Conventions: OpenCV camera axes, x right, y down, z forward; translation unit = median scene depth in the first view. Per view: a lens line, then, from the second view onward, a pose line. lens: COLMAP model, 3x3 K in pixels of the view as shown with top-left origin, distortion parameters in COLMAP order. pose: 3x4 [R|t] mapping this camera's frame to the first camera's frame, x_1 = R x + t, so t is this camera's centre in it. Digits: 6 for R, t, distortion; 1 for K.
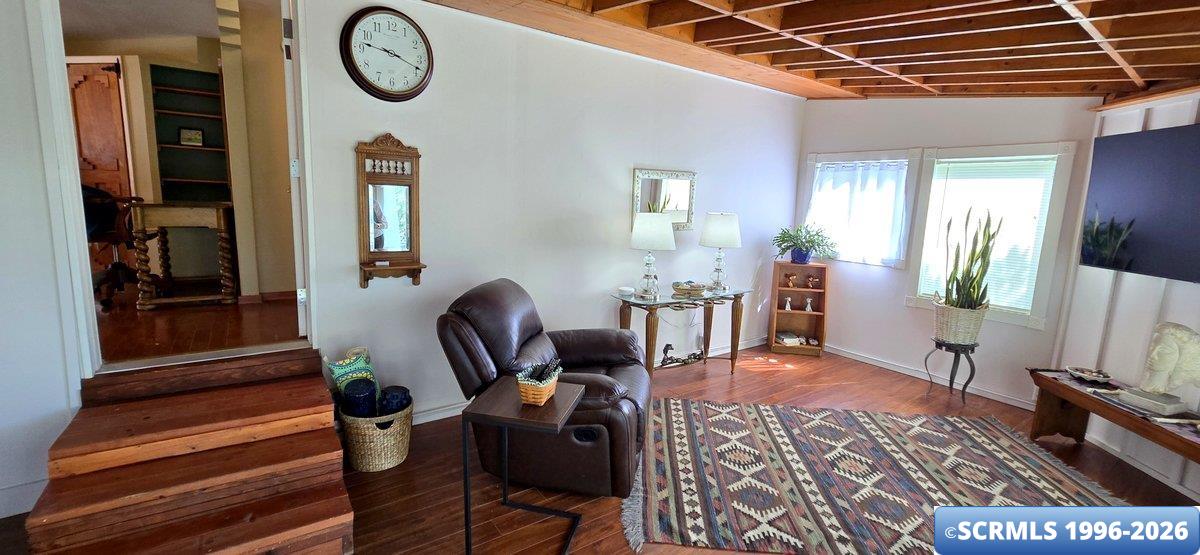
lens RADIAL K [[495.2, 0, 597.3], [0, 495.2, 274.2], [0, 0, 1]] dist [-0.000346, 0.000566]
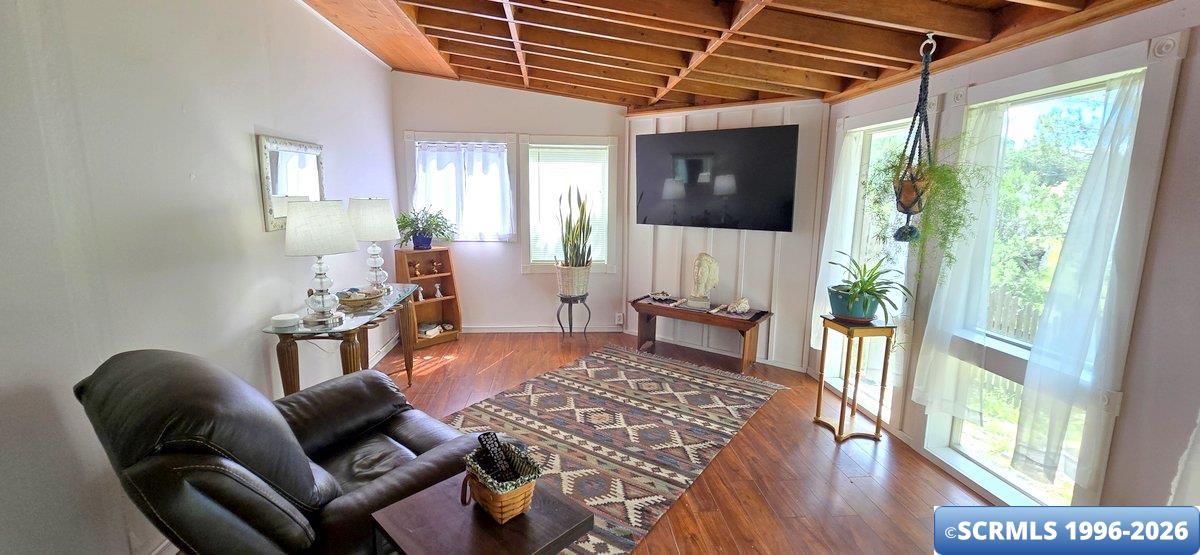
lens RADIAL K [[495.2, 0, 598.9], [0, 495.2, 276.1], [0, 0, 1]] dist [-0.000346, 0.000566]
pose [[0.508623, -0.171999, 0.843635, -0.331582], [0.138003, 0.983461, 0.117305, -0.053999], [-0.849858, 0.056760, 0.523947, 0.347521]]
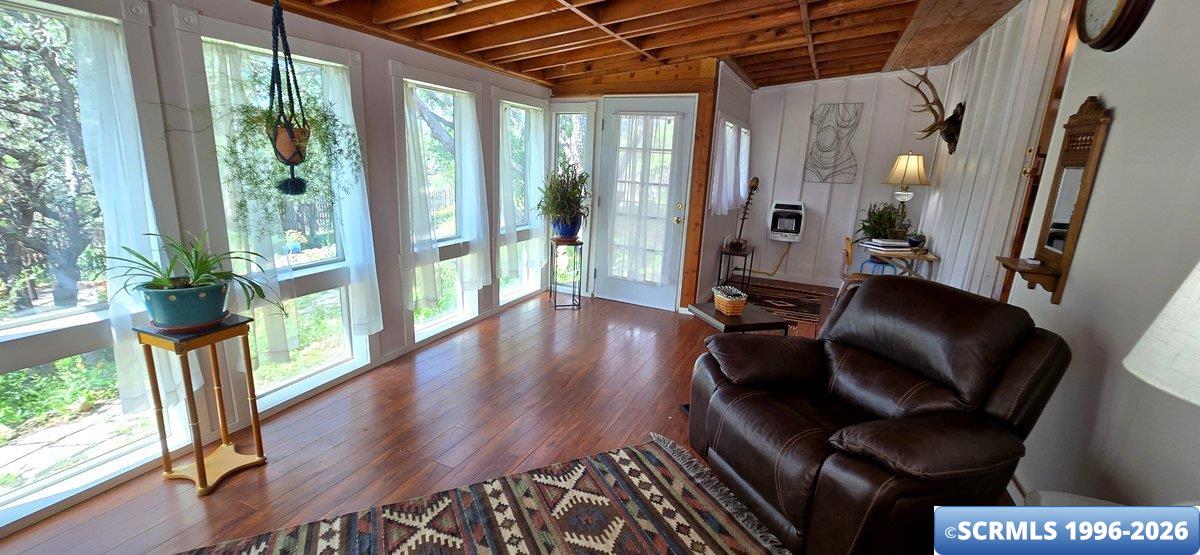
lens RADIAL K [[495.2, 0, 596.0], [0, 495.2, 275.3], [0, 0, 1]] dist [-0.000346, 0.000566]
pose [[-0.859608, 0.049110, -0.508589, 0.543696], [-0.148500, 0.928393, 0.340639, -0.154124], [0.488899, 0.368341, -0.790761, 1.161663]]
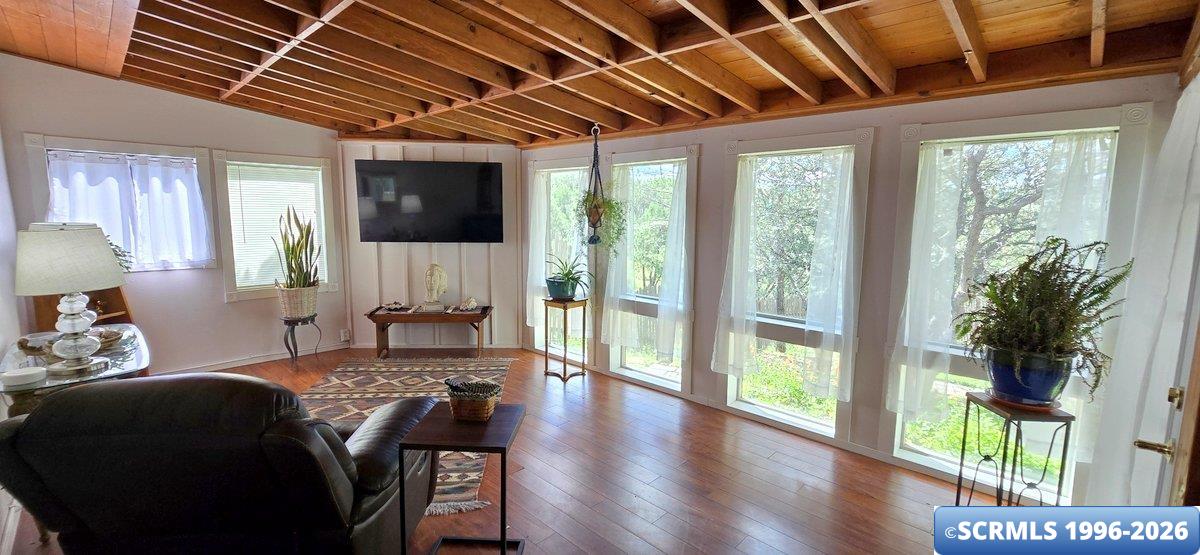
lens RADIAL K [[495.2, 0, 596.4], [0, 495.2, 275.6], [0, 0, 1]] dist [-0.000346, 0.000566]
pose [[-0.180008, -0.163208, 0.970031, -0.675555], [0.132131, 0.973191, 0.188259, -0.111286], [-0.974751, 0.162059, -0.153617, 0.543828]]
